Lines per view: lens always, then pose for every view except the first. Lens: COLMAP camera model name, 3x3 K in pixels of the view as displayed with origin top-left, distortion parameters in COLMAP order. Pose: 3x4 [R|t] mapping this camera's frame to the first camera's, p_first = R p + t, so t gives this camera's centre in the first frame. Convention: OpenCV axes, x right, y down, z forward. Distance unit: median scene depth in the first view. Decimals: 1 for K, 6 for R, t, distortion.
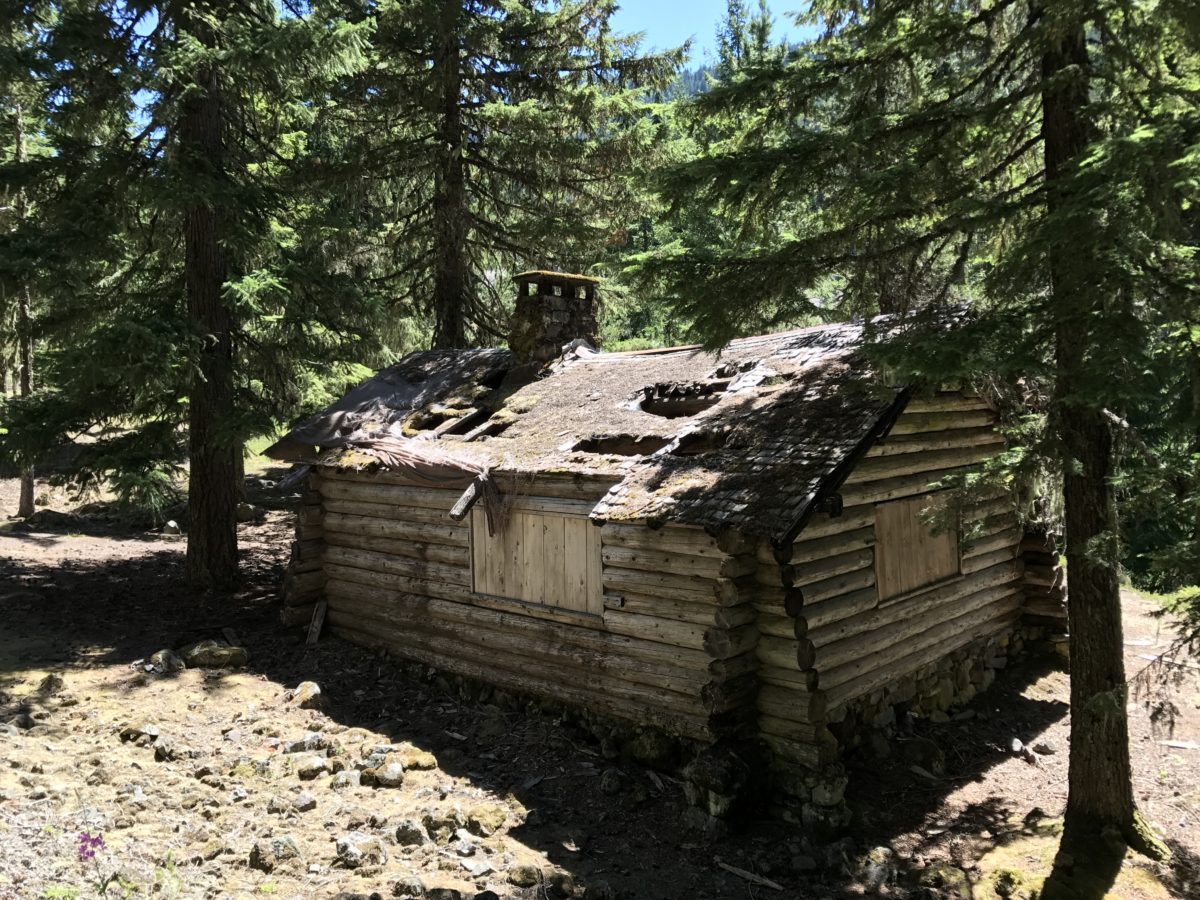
lens RADIAL K [[976.8, 0, 600.1], [0, 976.8, 448.0], [0, 0, 1]] dist [0.000471, -0.005436]
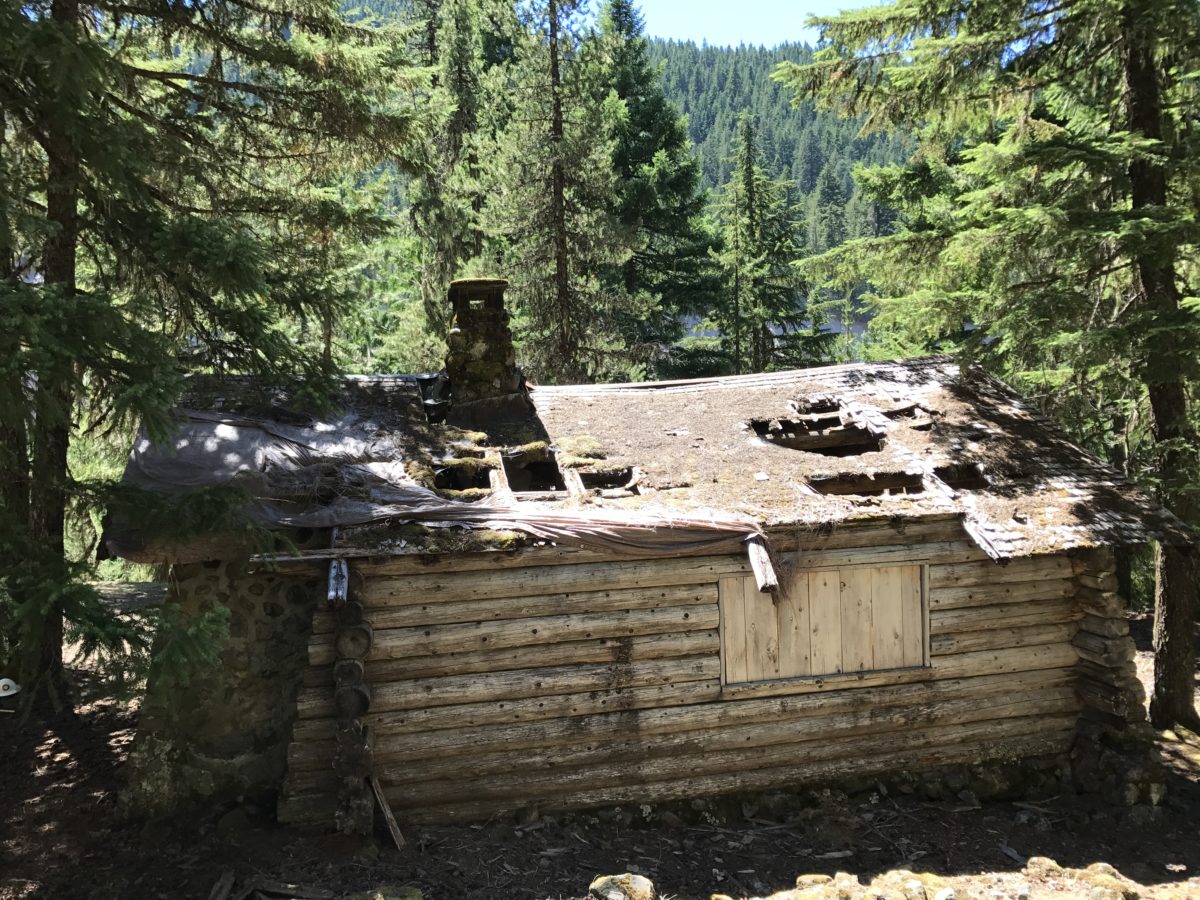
lens RADIAL K [[976.8, 0, 600.0], [0, 976.8, 451.8], [0, 0, 1]] dist [0.000471, -0.005436]
pose [[0.564570, -0.025179, 0.825001, -0.841647], [0.058155, 0.998264, -0.009330, -0.039179], [-0.823334, 0.053245, 0.565054, 0.630750]]
